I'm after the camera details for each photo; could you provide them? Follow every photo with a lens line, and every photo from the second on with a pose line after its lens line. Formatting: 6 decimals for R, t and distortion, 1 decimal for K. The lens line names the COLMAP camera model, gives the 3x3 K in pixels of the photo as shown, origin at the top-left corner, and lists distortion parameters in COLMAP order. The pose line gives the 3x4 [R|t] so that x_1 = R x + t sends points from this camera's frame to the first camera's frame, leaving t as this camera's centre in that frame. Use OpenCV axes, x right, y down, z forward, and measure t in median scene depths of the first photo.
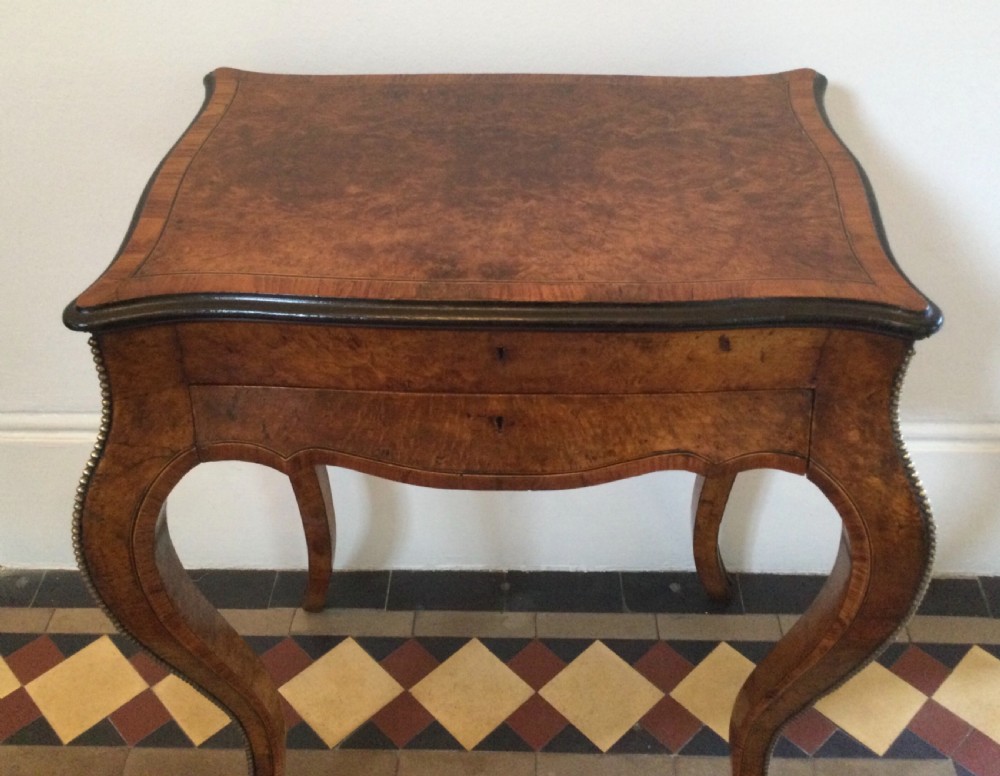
lens RADIAL K [[812.9, 0, 503.4], [0, 812.9, 380.8], [0, 0, 1]] dist [0.064112, -0.081821]
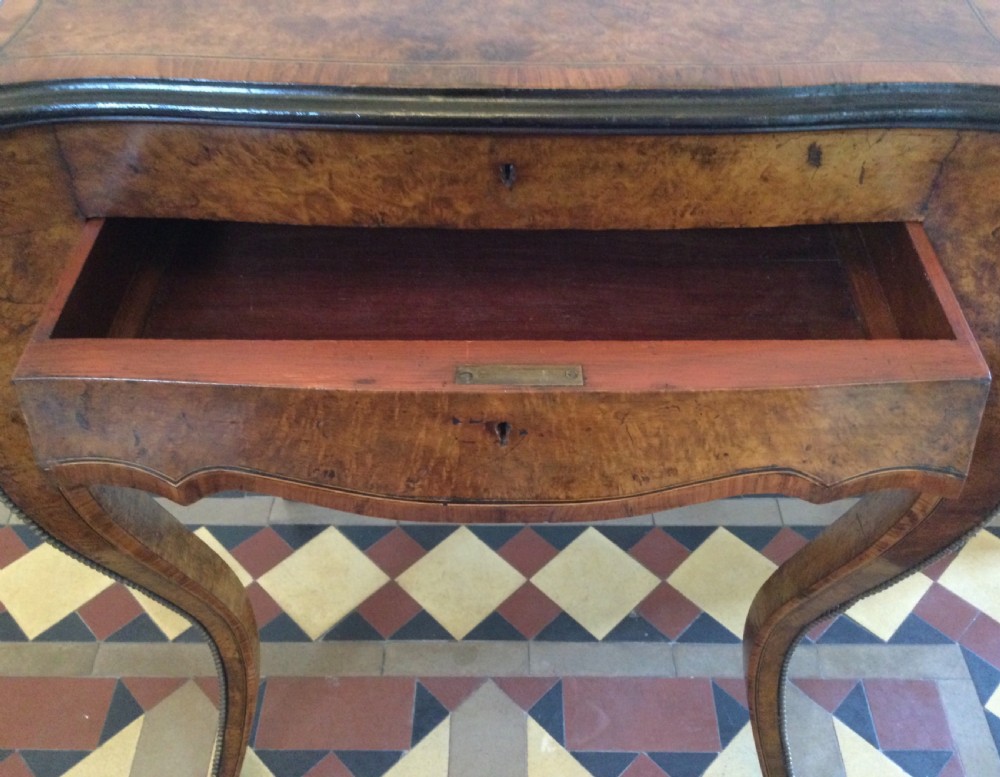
lens RADIAL K [[812.9, 0, 500.9], [0, 812.9, 385.6], [0, 0, 1]] dist [0.064112, -0.081821]
pose [[0.999795, -0.006051, 0.019318, -0.023287], [0.003234, 0.989772, 0.142619, 0.049866], [-0.019984, -0.142528, 0.989589, 0.238373]]
